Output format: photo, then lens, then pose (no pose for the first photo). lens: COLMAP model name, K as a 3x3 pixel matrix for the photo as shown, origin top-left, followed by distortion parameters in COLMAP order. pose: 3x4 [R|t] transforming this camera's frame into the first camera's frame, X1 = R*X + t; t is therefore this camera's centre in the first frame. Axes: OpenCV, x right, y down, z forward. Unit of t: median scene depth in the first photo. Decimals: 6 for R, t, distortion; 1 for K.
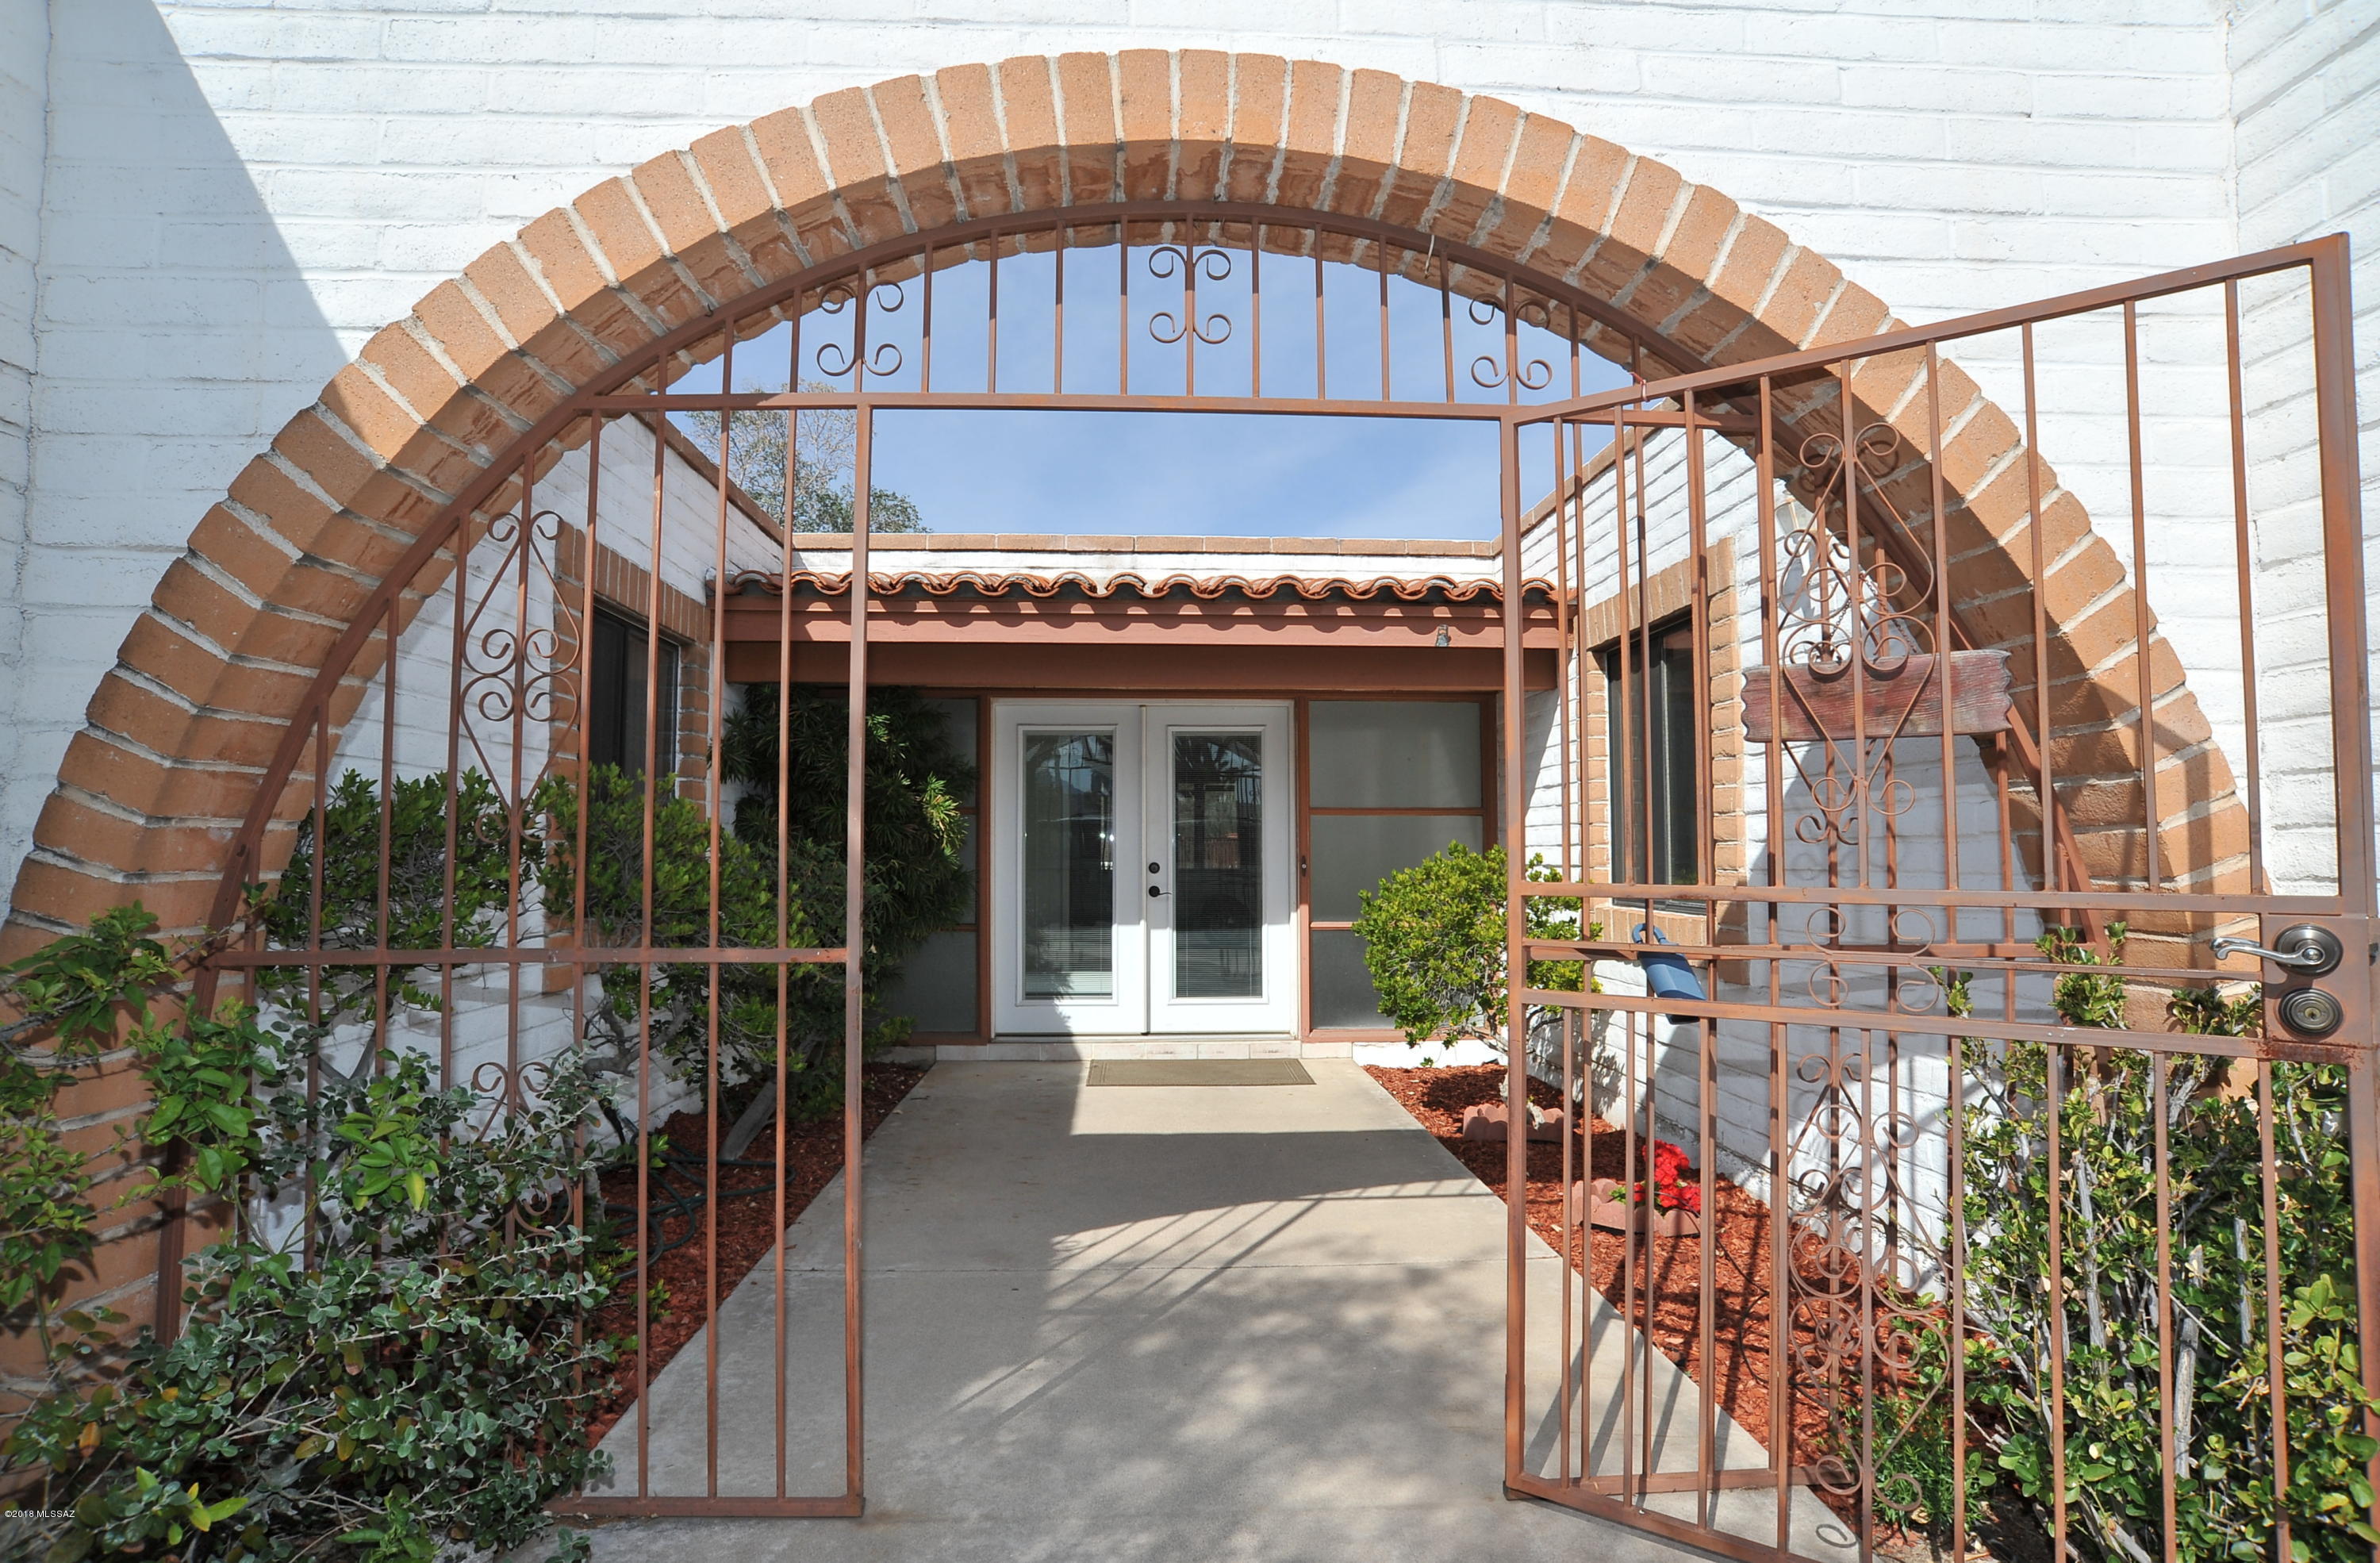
lens RADIAL K [[1310.1, 0, 1190.8], [0, 1310.1, 787.7], [0, 0, 1]] dist [-0.008409, -0.000487]
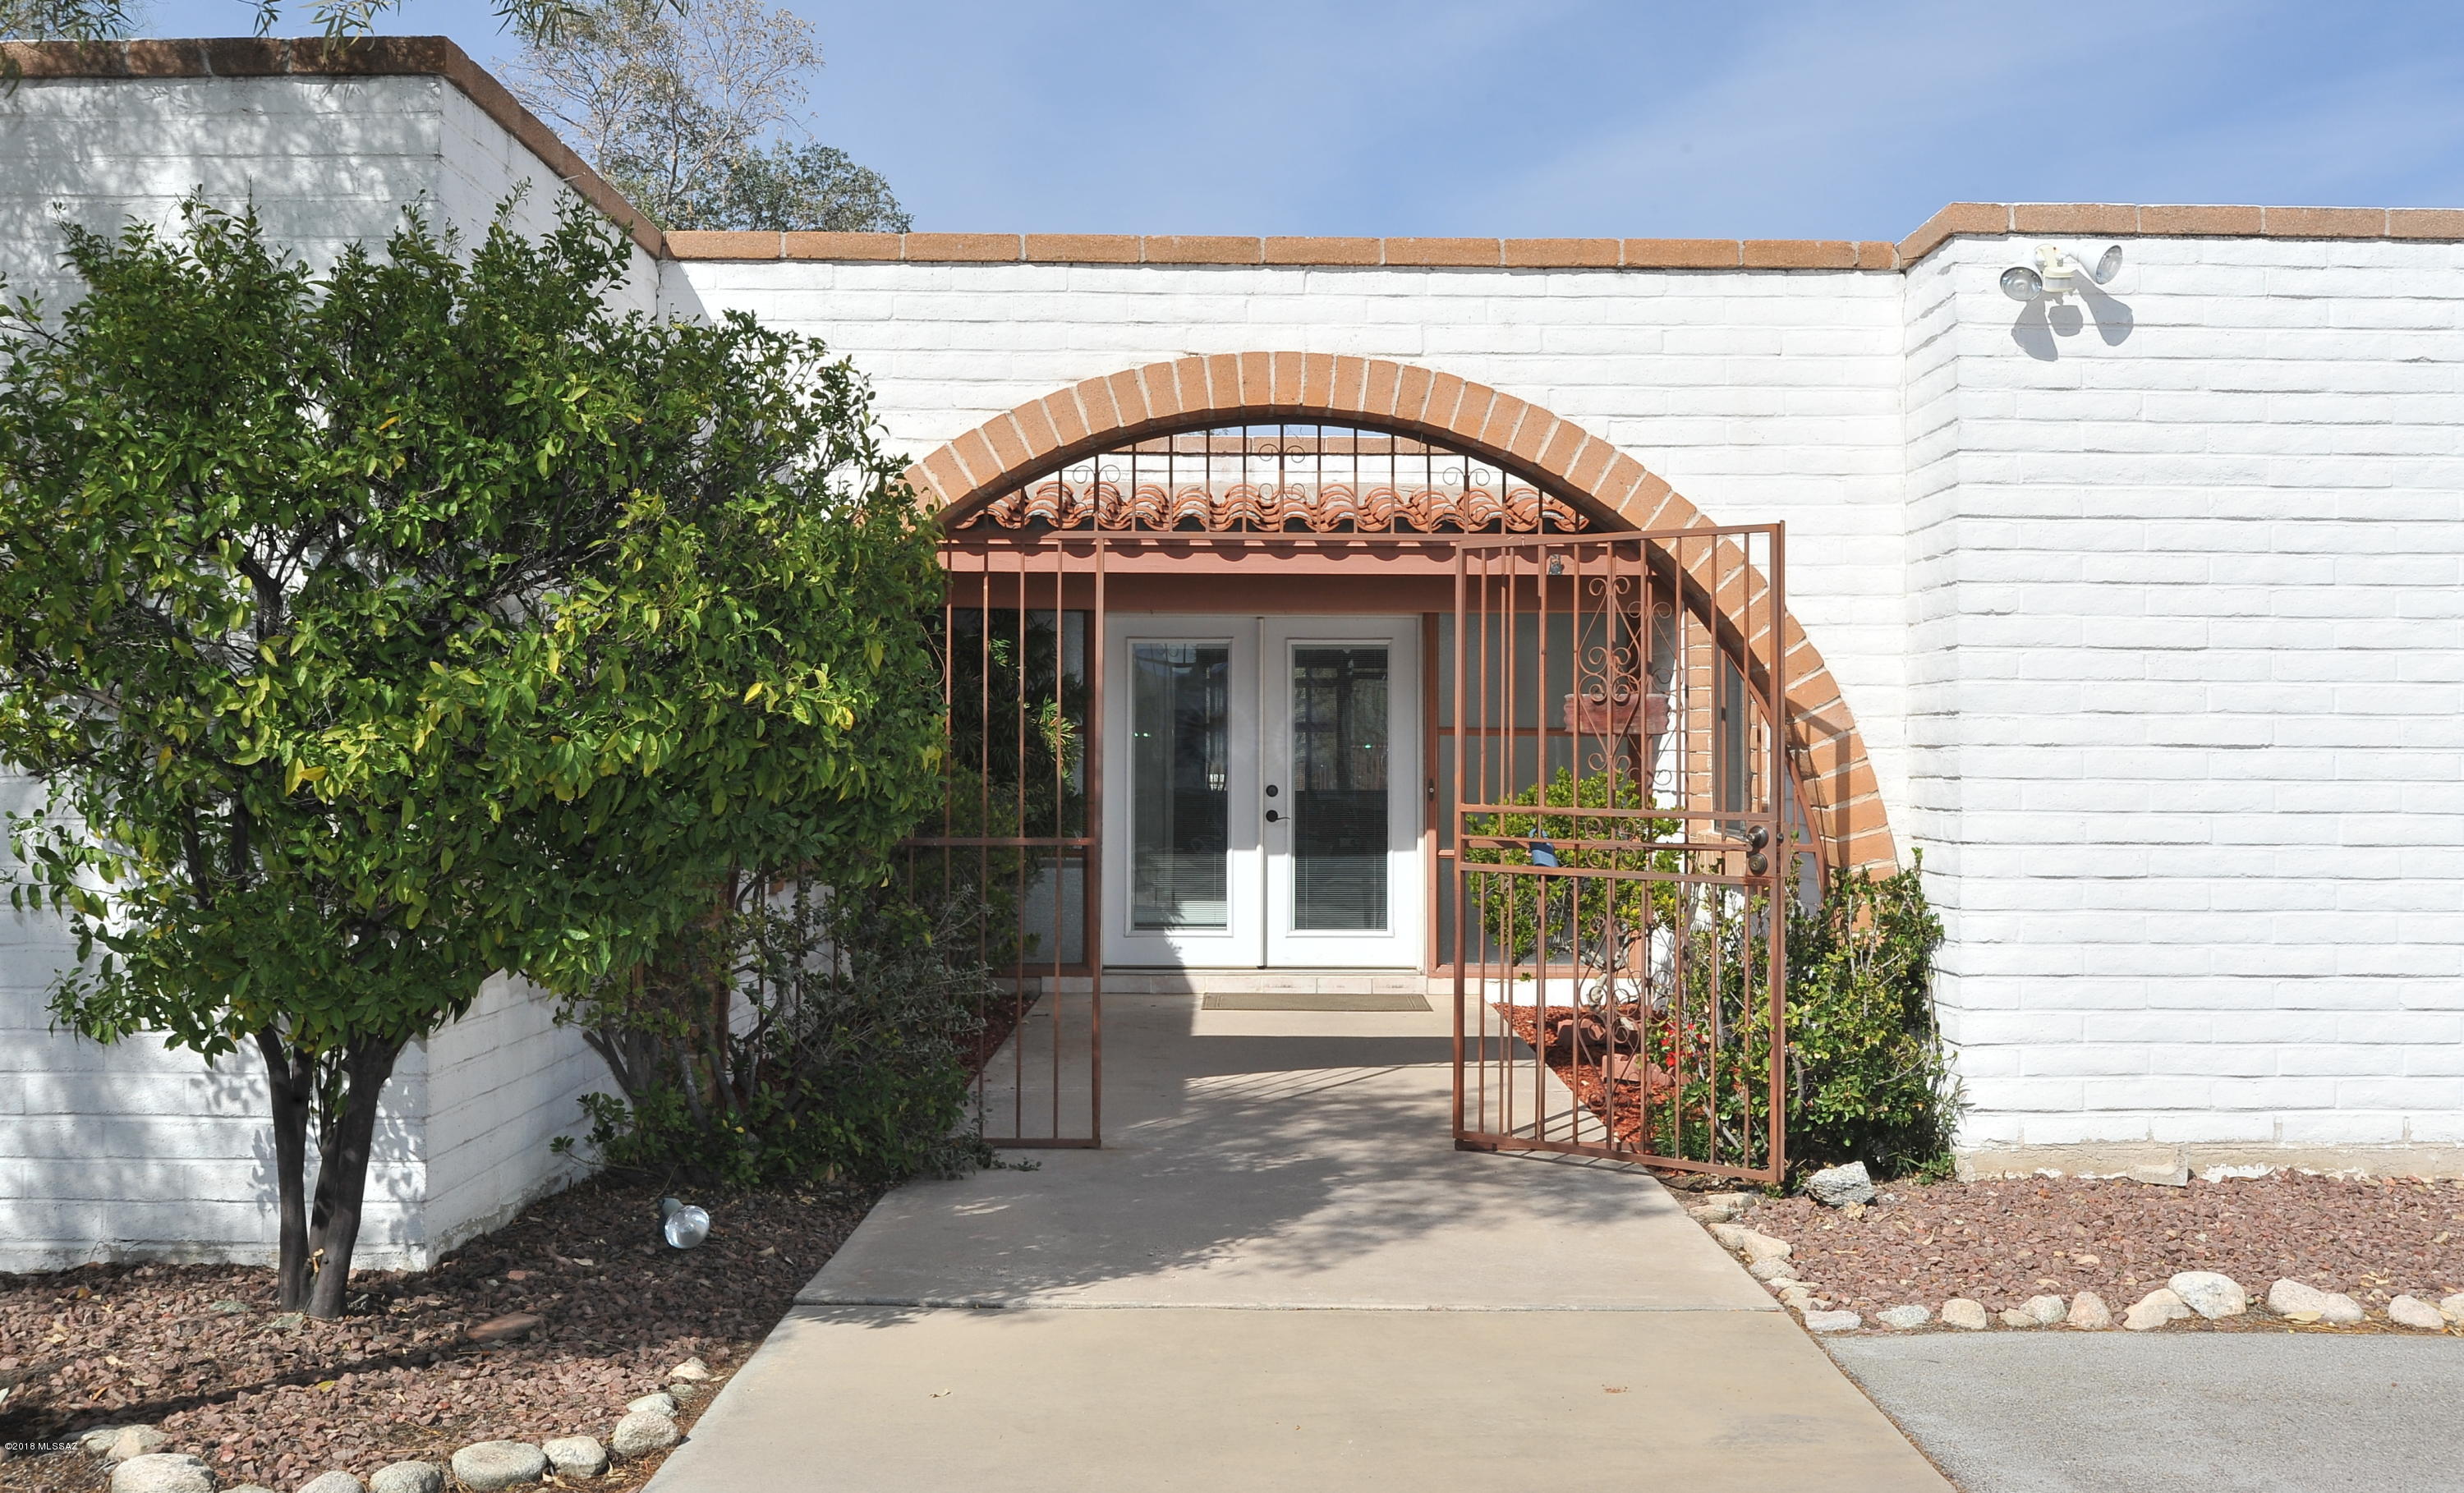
lens RADIAL K [[2334.1, 0, 1246.1], [0, 2334.1, 752.9], [0, 0, 1]] dist [-0.032124, 0.000000]
pose [[0.998932, 0.005246, -0.045915, 0.030791], [-0.003033, 0.998836, 0.048132, -0.047043], [0.046115, -0.047942, 0.997785, -0.677523]]
